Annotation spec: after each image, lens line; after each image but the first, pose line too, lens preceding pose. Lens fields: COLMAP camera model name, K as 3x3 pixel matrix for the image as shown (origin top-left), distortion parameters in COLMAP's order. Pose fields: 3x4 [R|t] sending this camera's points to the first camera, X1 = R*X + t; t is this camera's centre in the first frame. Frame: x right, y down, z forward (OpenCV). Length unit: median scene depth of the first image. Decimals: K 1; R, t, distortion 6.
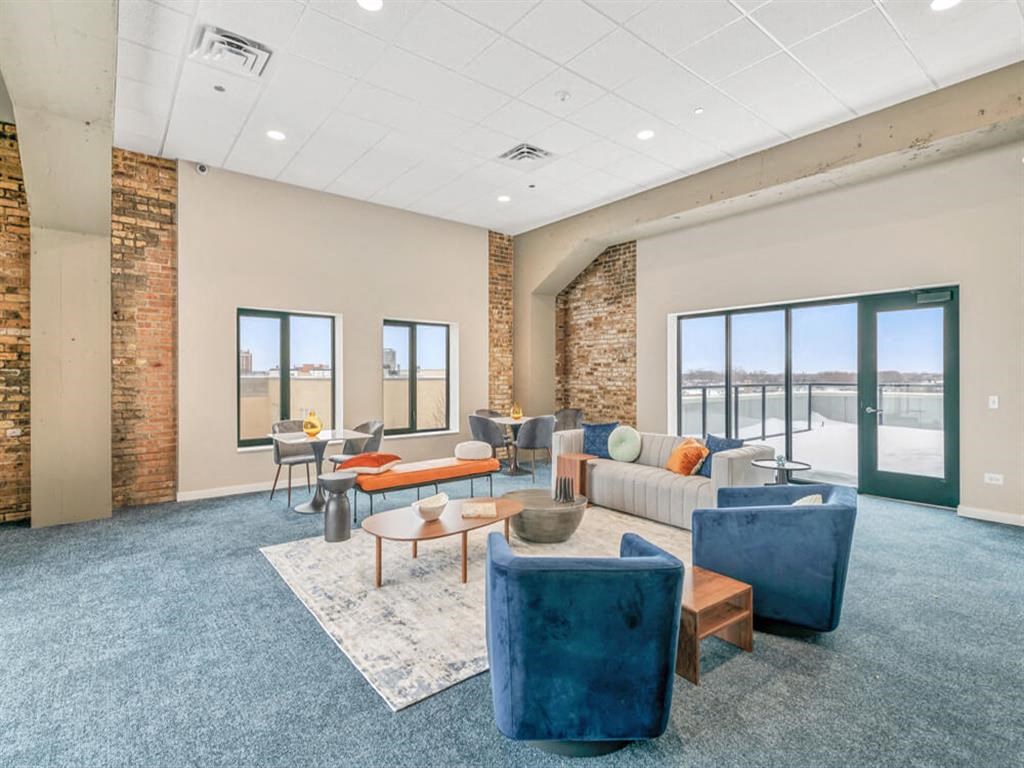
lens RADIAL K [[506.9, 0, 510.1], [0, 506.9, 375.6], [0, 0, 1]] dist [0.022074, 0.000219]
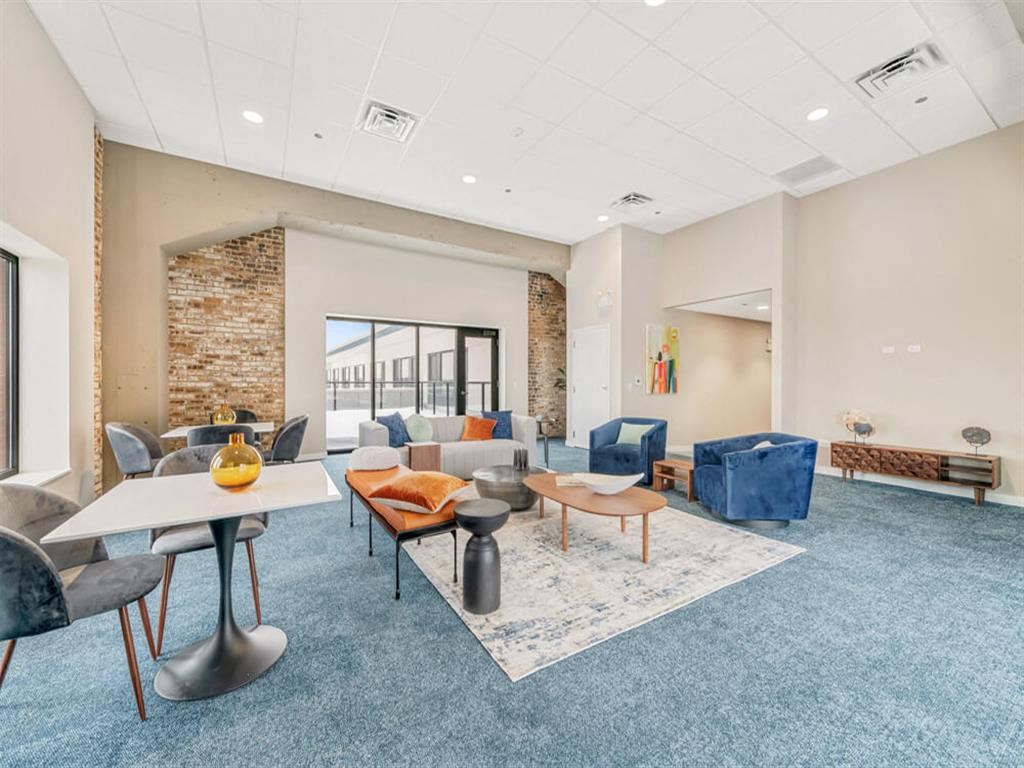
lens RADIAL K [[403.9, 0, 512.0], [0, 403.9, 384.0], [0, 0, 1]] dist [0.002041, 0.000027]
pose [[0.116177, -0.006027, 0.993210, -0.429745], [0.001317, 0.999982, 0.005914, 0.019798], [-0.993228, 0.000621, 0.116183, 0.461054]]
